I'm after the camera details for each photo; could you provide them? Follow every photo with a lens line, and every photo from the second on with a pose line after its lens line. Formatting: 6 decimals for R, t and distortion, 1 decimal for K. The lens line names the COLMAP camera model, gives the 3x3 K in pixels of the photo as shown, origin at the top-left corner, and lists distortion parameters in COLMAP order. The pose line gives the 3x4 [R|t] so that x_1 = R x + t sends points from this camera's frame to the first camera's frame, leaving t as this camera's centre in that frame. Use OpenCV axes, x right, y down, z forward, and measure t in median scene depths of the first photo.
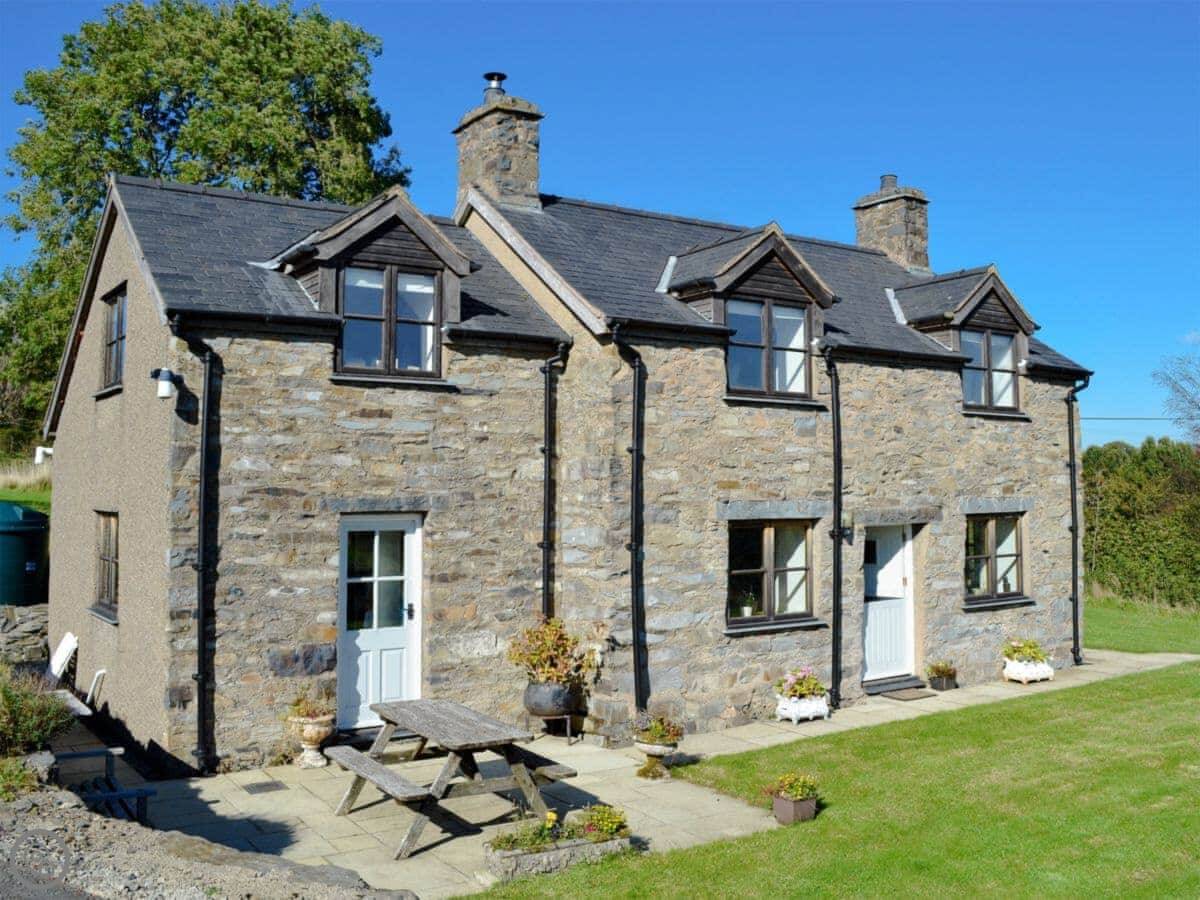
lens RADIAL K [[989.3, 0, 600.5], [0, 989.3, 359.4], [0, 0, 1]] dist [-0.038658, -0.003713]
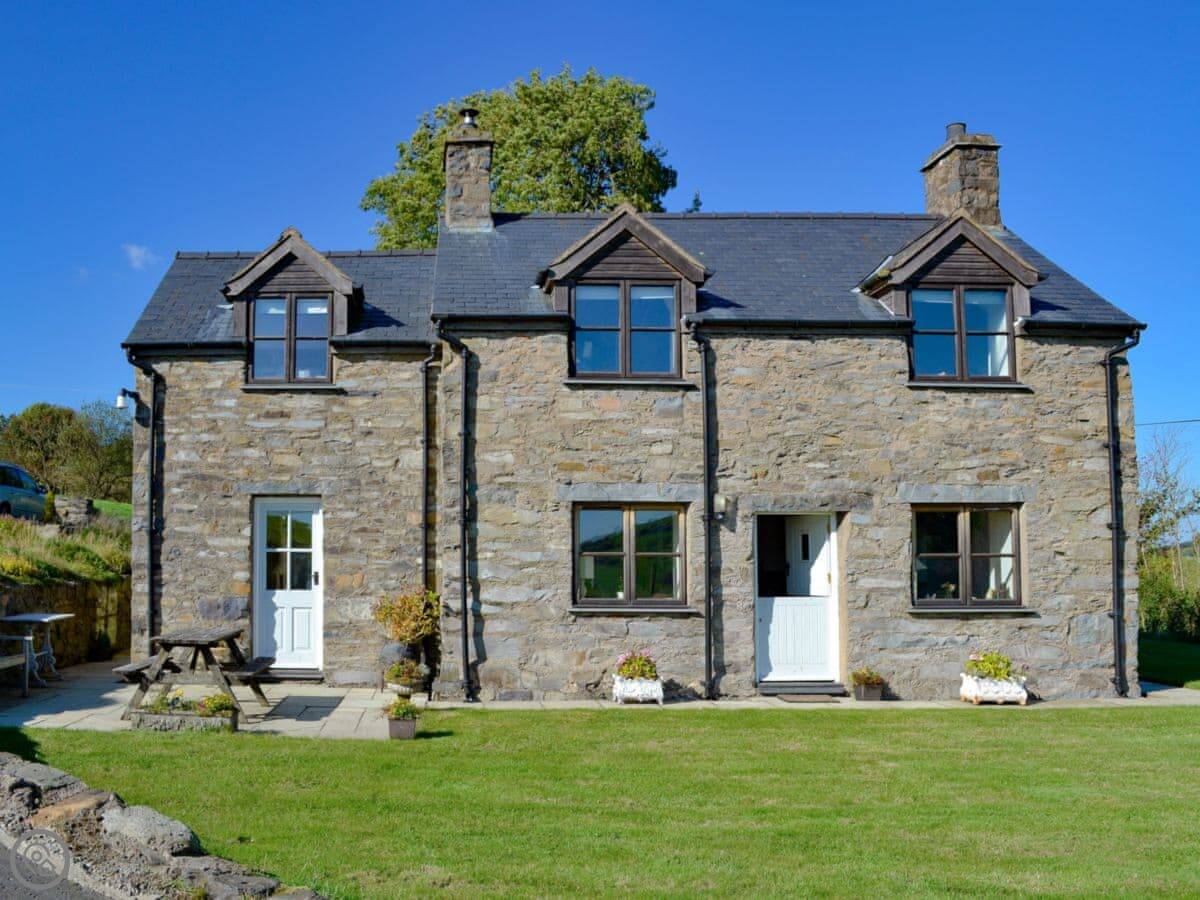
lens RADIAL K [[1095.1, 0, 600.0], [0, 1095.1, 450.0], [0, 0, 1]] dist [-0.062252, -0.015142]
pose [[0.839838, -0.050942, -0.540441, 0.786879], [0.056961, 0.998361, -0.005589, 0.120941], [0.539840, -0.026090, 0.841363, 0.069324]]
